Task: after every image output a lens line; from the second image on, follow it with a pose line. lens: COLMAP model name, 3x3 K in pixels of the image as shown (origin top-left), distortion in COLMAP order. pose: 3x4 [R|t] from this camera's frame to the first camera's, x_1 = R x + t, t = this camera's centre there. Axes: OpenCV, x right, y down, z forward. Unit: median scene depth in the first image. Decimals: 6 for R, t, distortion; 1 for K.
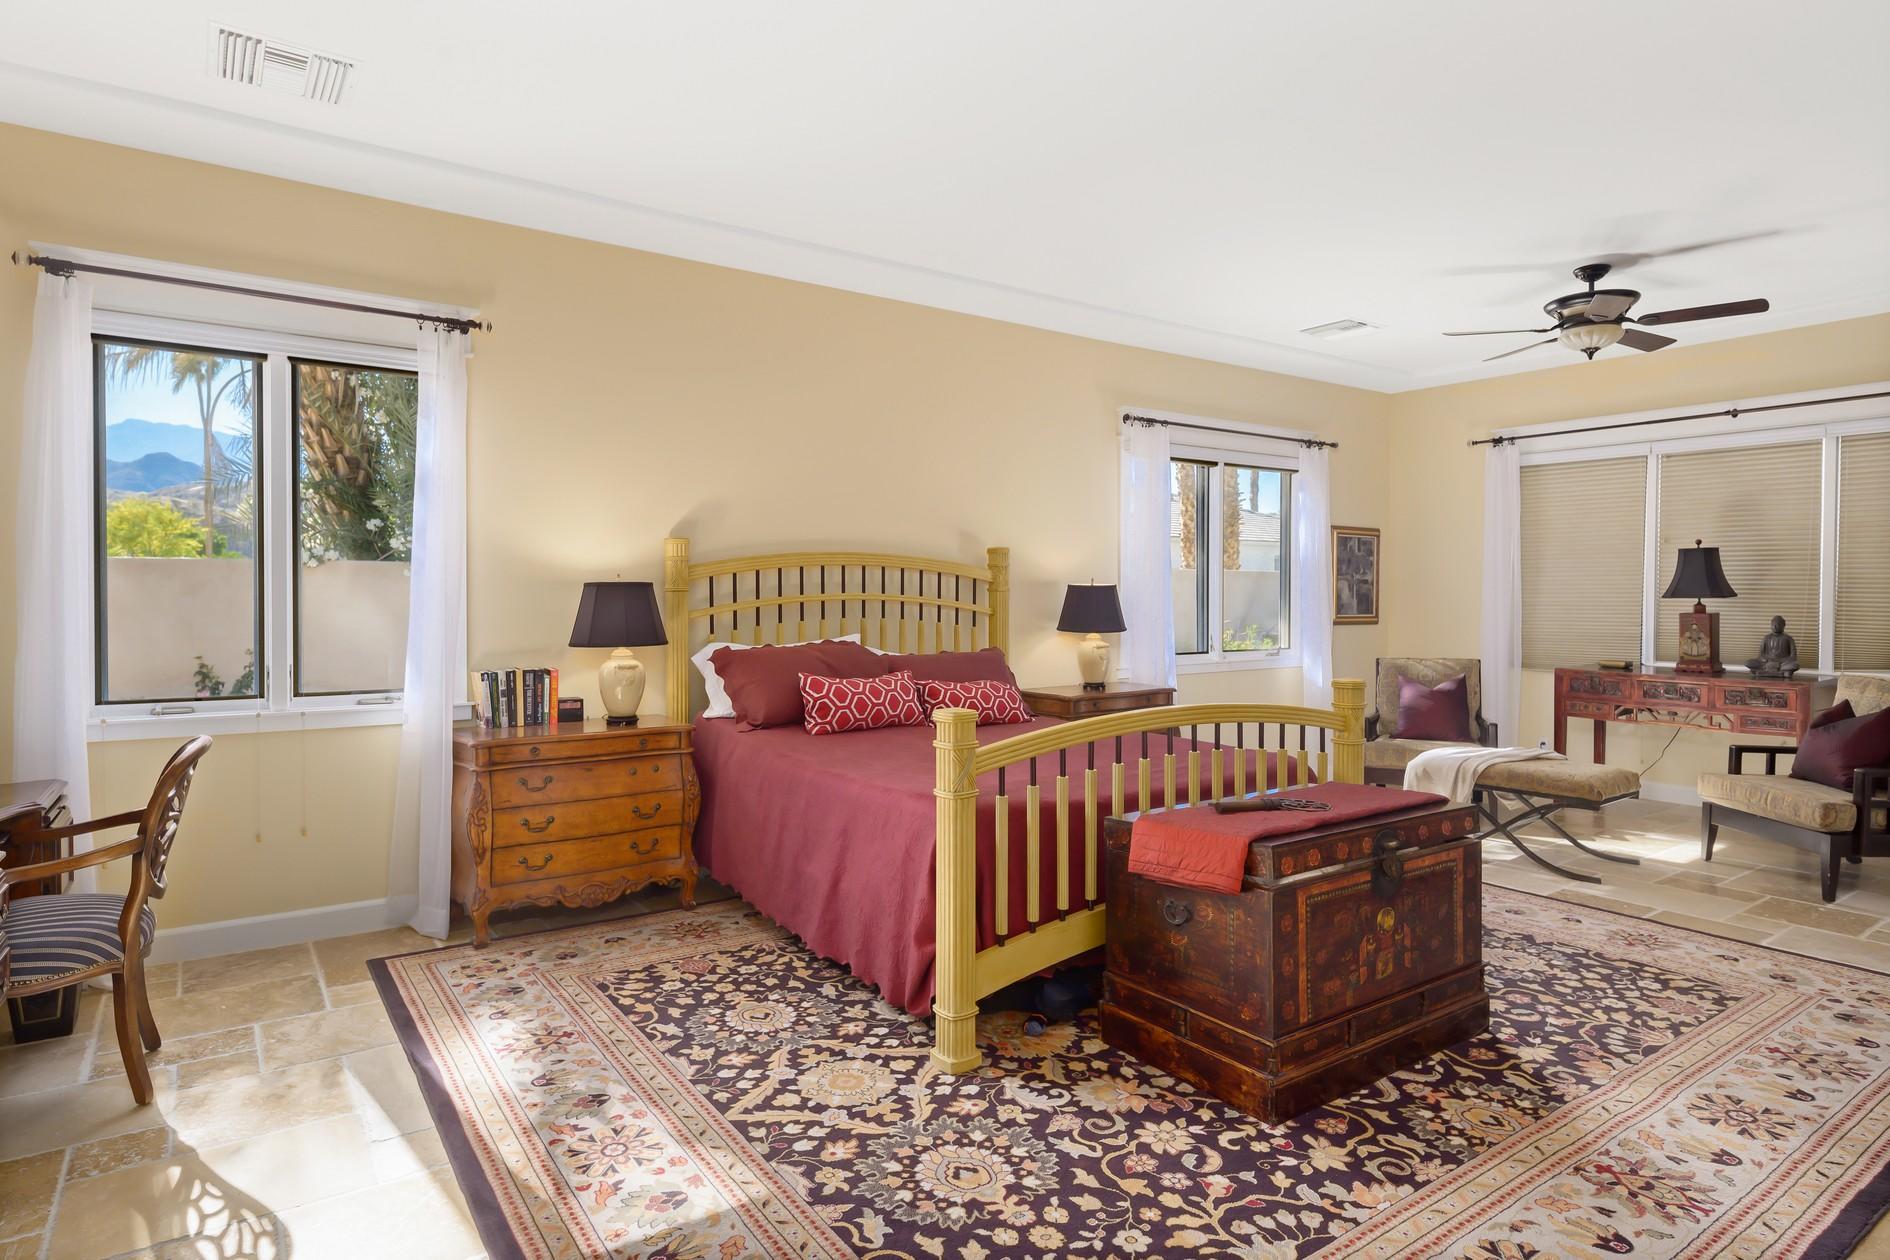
lens RADIAL K [[1029.1, 0, 939.1], [0, 1029.1, 622.5], [0, 0, 1]] dist [0.007669, -0.003487]
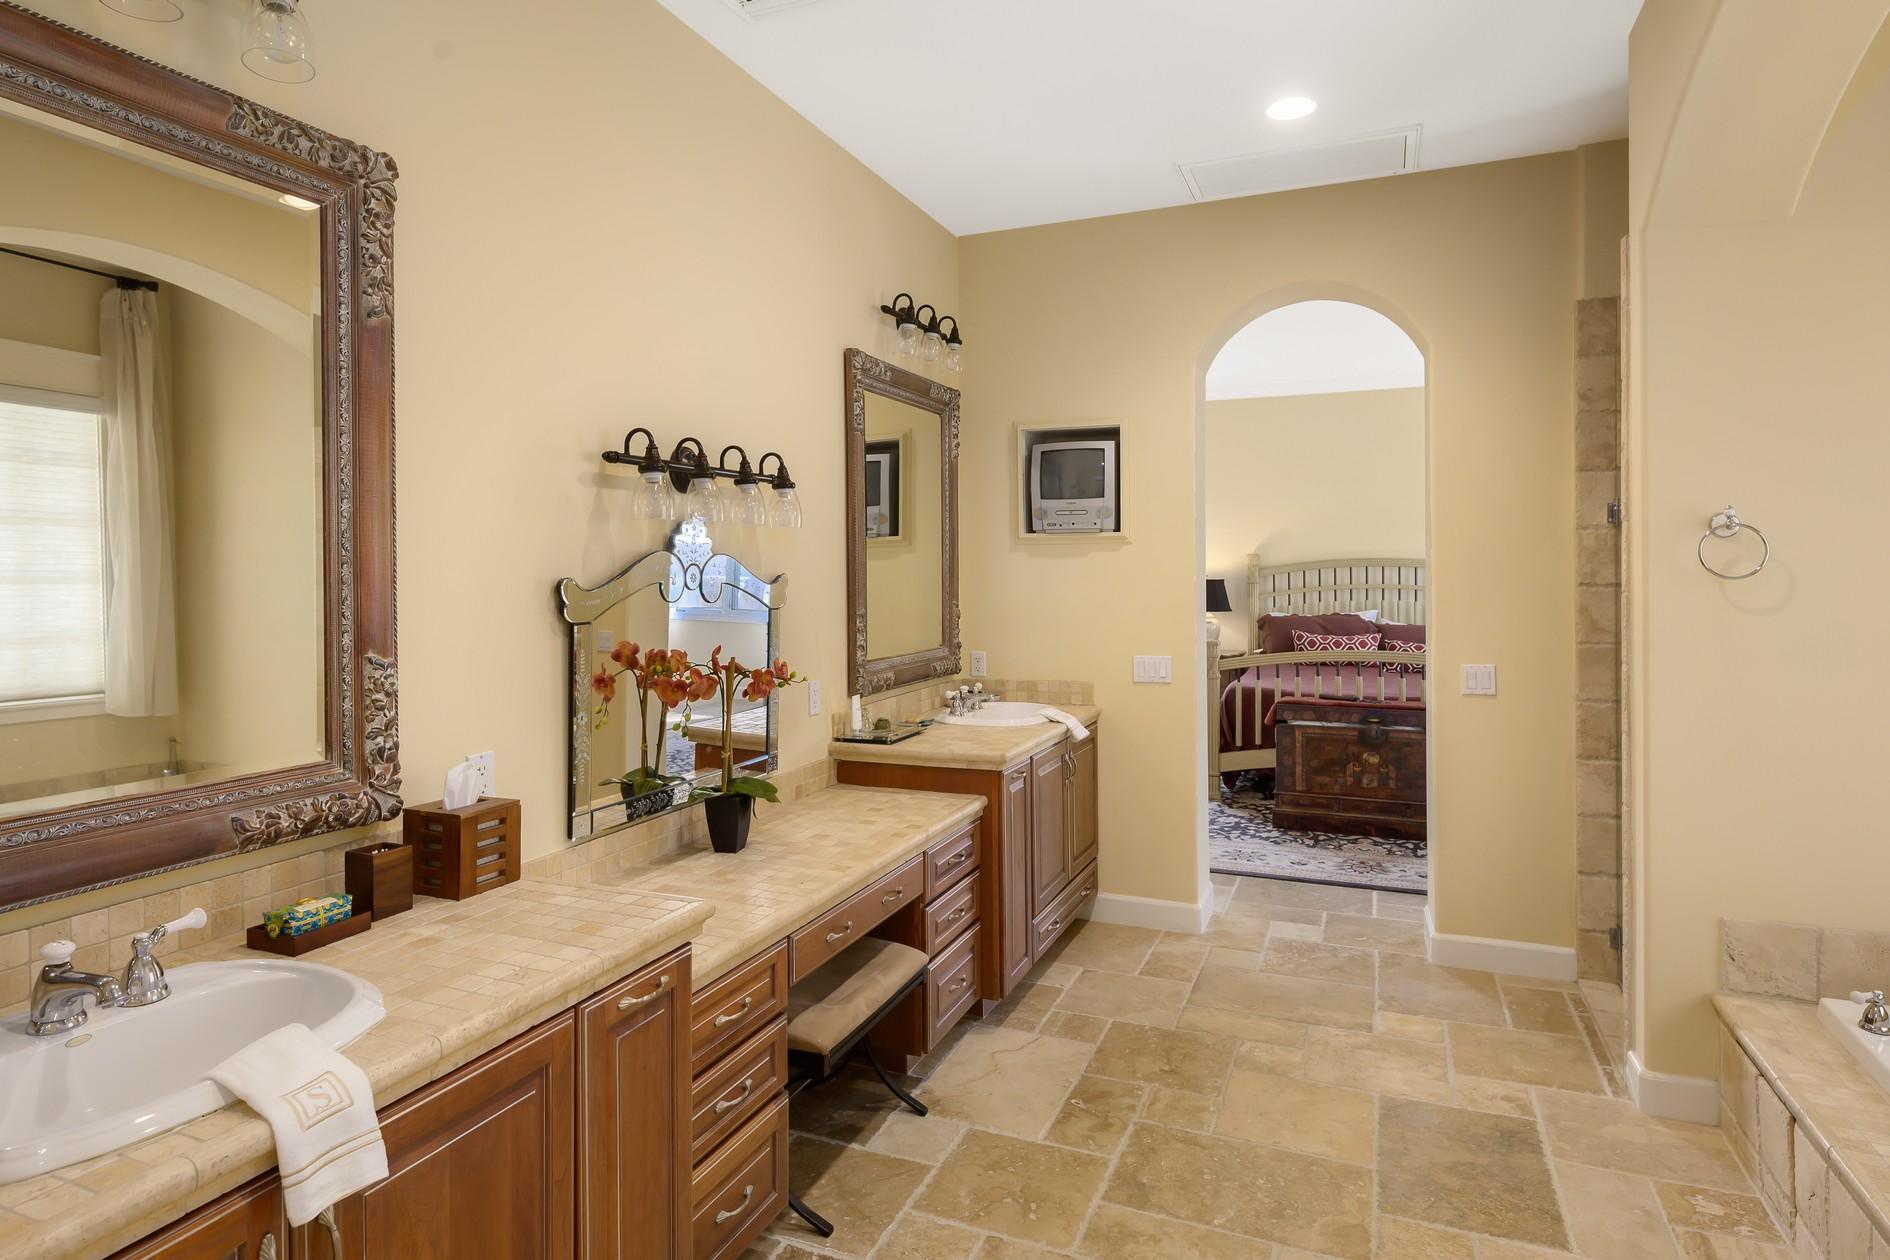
lens RADIAL K [[1029.1, 0, 963.6], [0, 1029.1, 579.9], [0, 0, 1]] dist [0.007669, -0.003487]
pose [[0.542429, -0.004516, -0.840090, 1.643342], [-0.010488, 0.999871, -0.012147, -0.018327], [0.840036, 0.015399, 0.542312, -0.710010]]
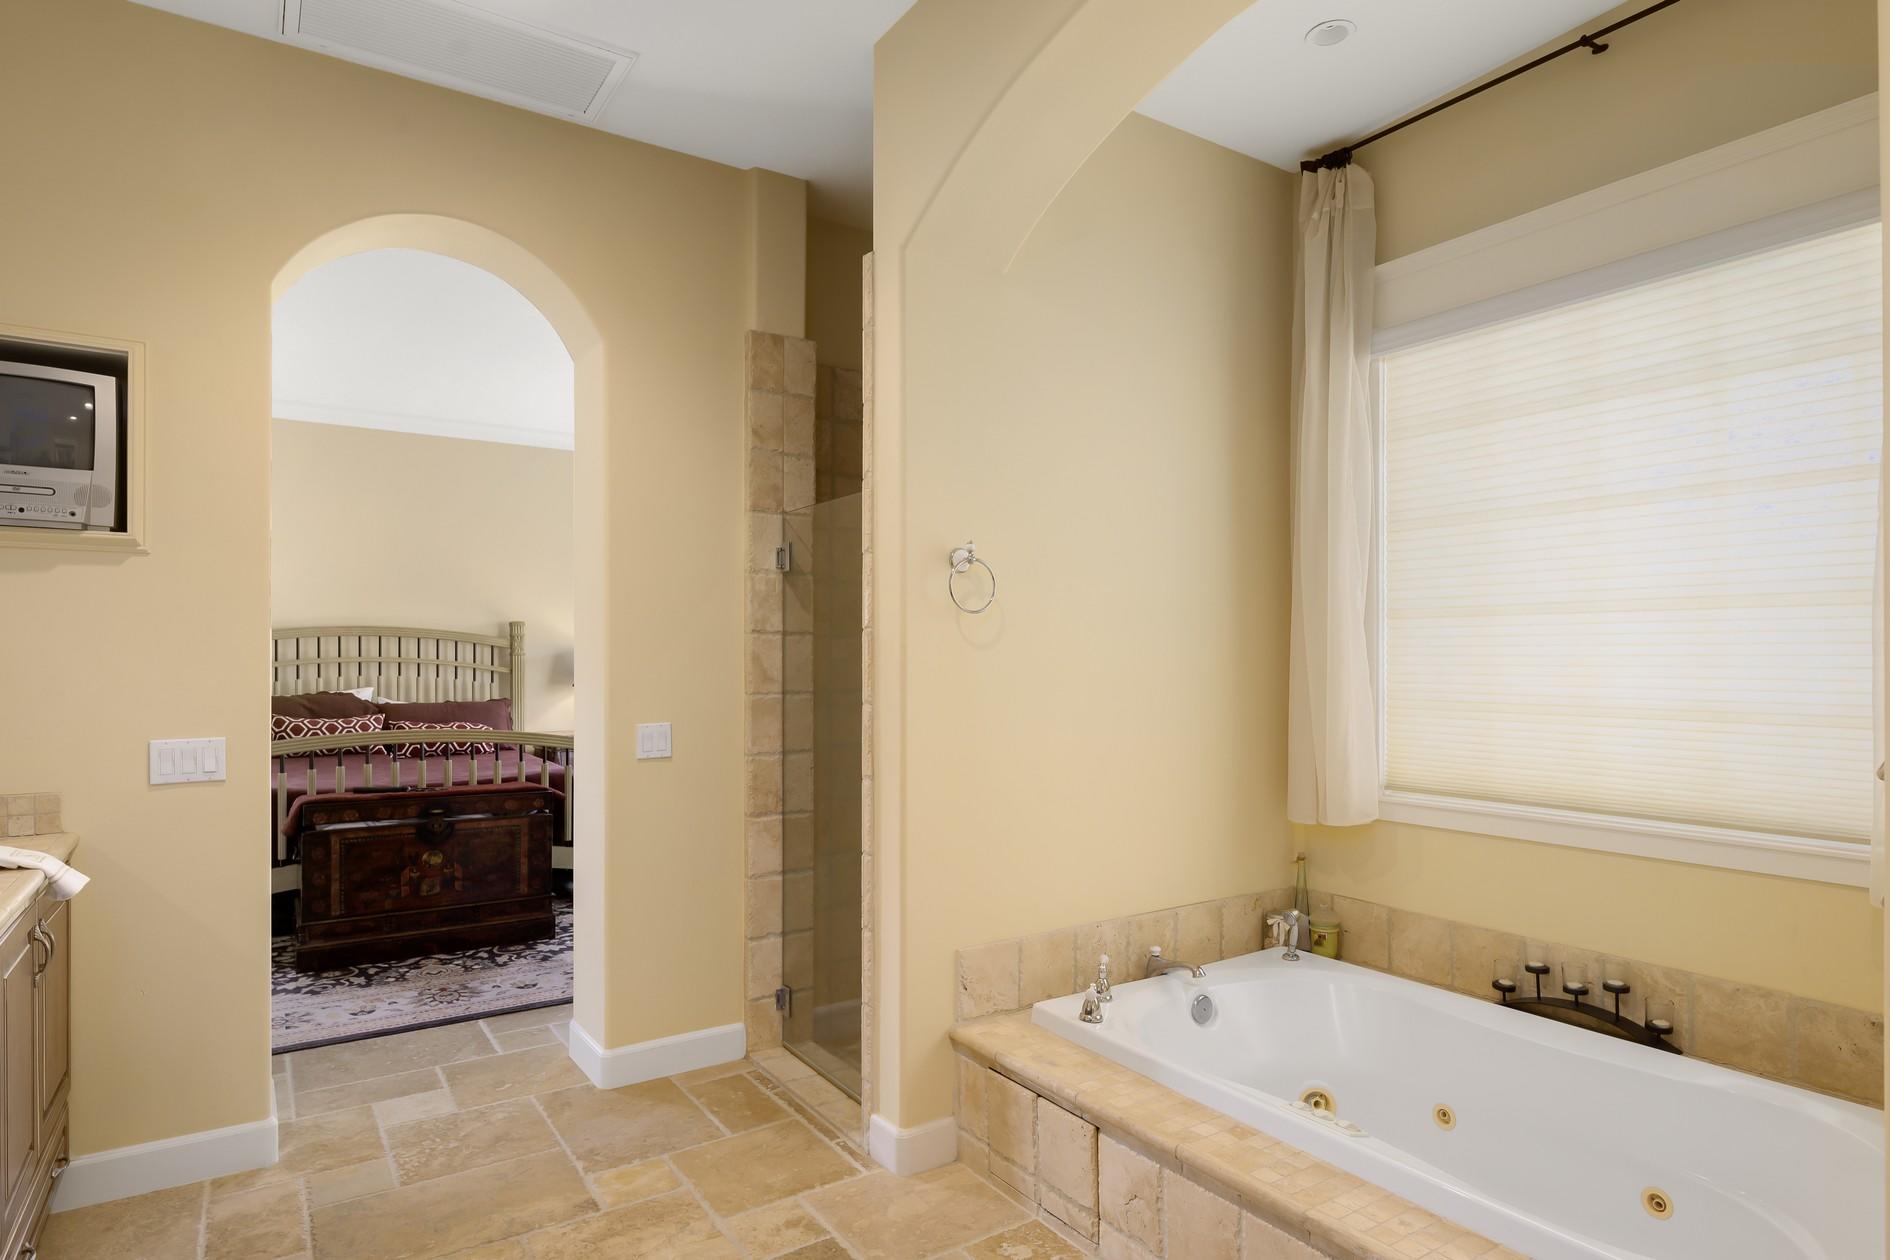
lens RADIAL K [[1029.1, 0, 917.0], [0, 1029.1, 654.7], [0, 0, 1]] dist [0.007669, -0.003487]
pose [[0.999205, -0.008937, -0.038849, 1.237105], [0.007710, 0.999470, -0.031612, 0.028590], [0.039111, 0.031287, 0.998745, -0.571547]]
